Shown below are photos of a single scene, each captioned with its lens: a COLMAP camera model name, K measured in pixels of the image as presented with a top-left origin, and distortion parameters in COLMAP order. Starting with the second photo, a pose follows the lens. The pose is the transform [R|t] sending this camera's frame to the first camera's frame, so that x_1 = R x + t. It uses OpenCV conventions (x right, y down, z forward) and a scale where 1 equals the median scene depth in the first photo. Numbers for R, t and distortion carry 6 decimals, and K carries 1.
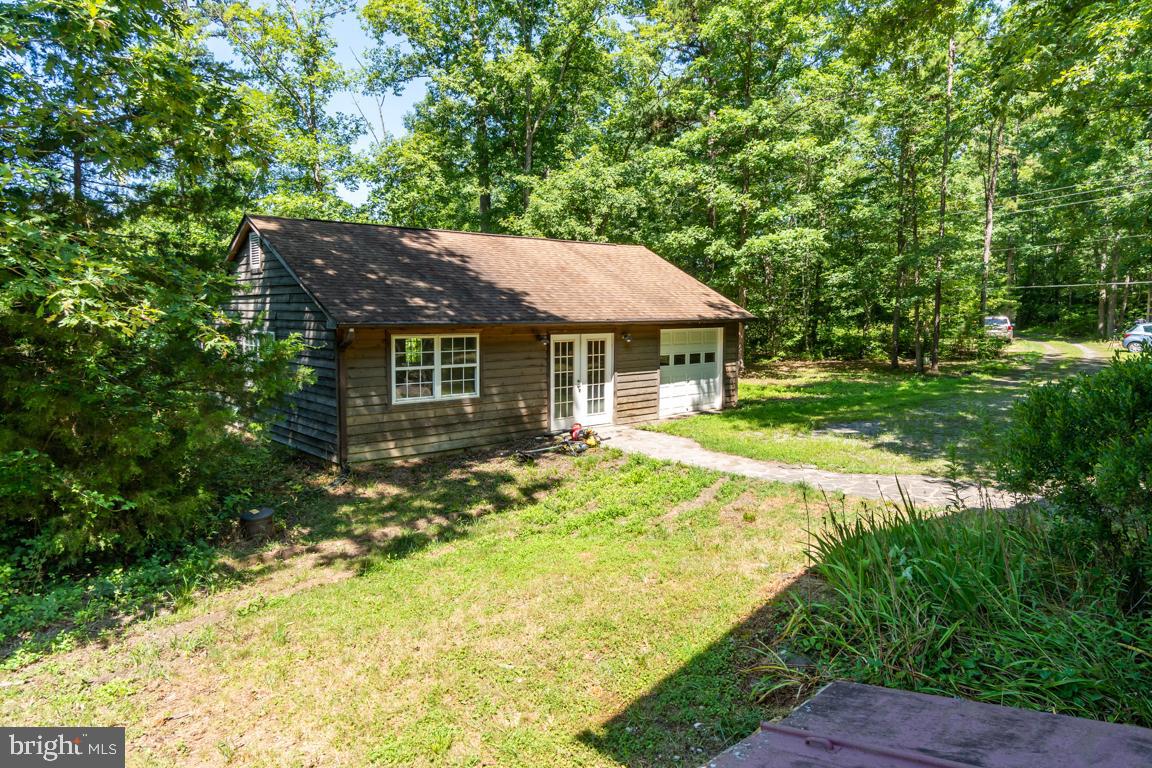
lens RADIAL K [[738.1, 0, 576.0], [0, 738.1, 384.0], [0, 0, 1]] dist [-0.004571, -0.000666]
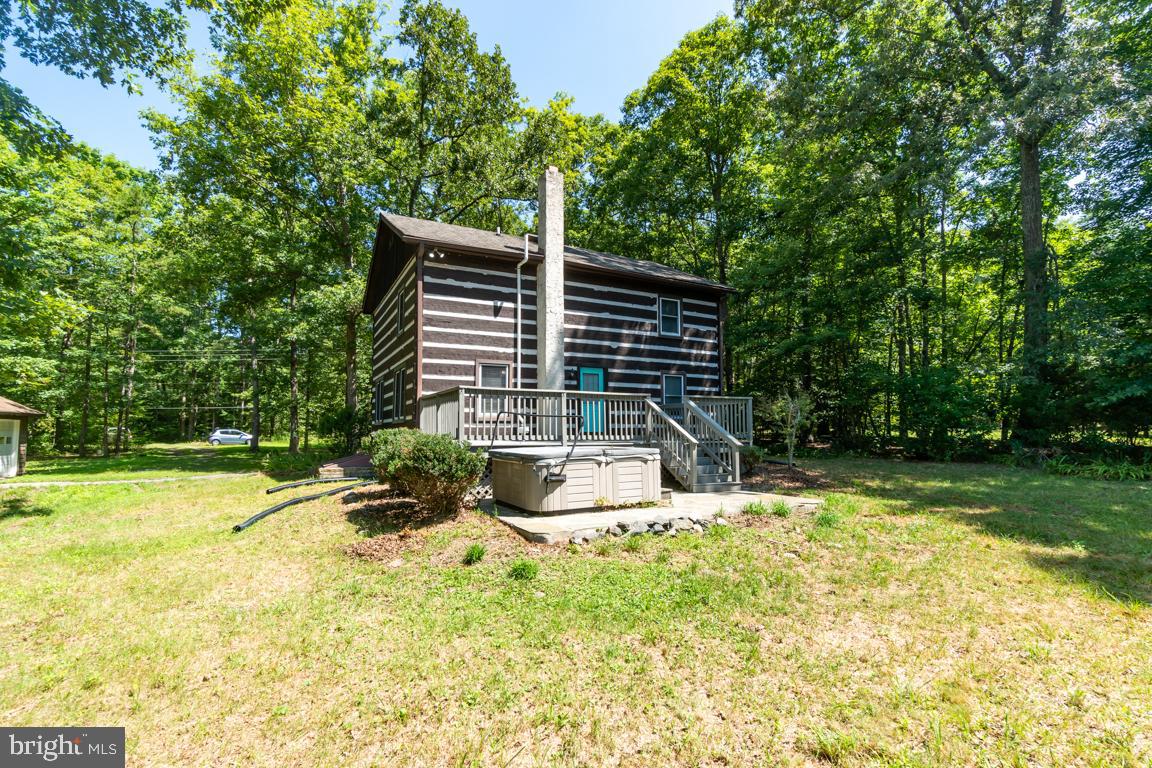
lens RADIAL K [[501.8, 0, 542.3], [0, 501.8, 406.2], [0, 0, 1]] dist [-0.001910, -0.000093]
pose [[0.273597, 0.047679, 0.960662, -0.431791], [0.097424, 0.992260, -0.076994, 0.067826], [-0.956898, 0.114656, 0.266834, -0.246852]]
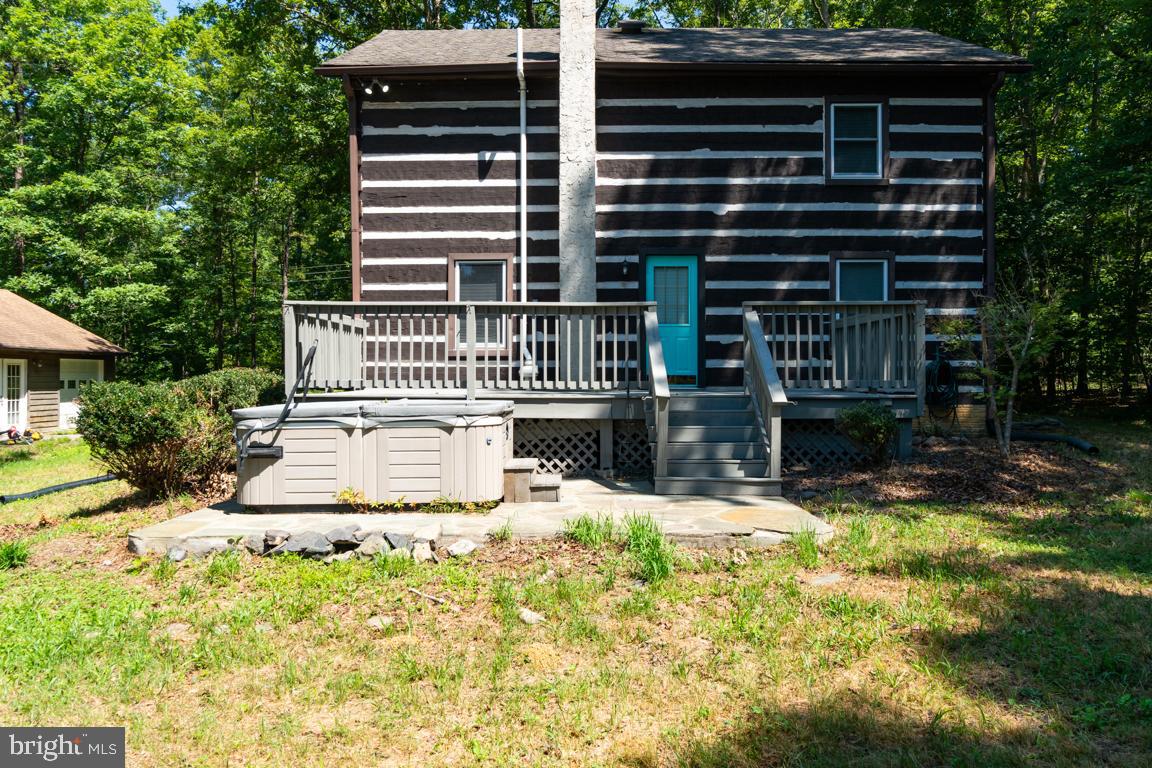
lens RADIAL K [[840.3, 0, 551.8], [0, 840.3, 382.6], [0, 0, 1]] dist [-0.010289, -0.002634]
pose [[0.679544, -0.006828, 0.733603, -0.289329], [0.073261, 0.995590, -0.058595, 0.088877], [-0.729968, 0.093562, 0.677047, -0.450535]]
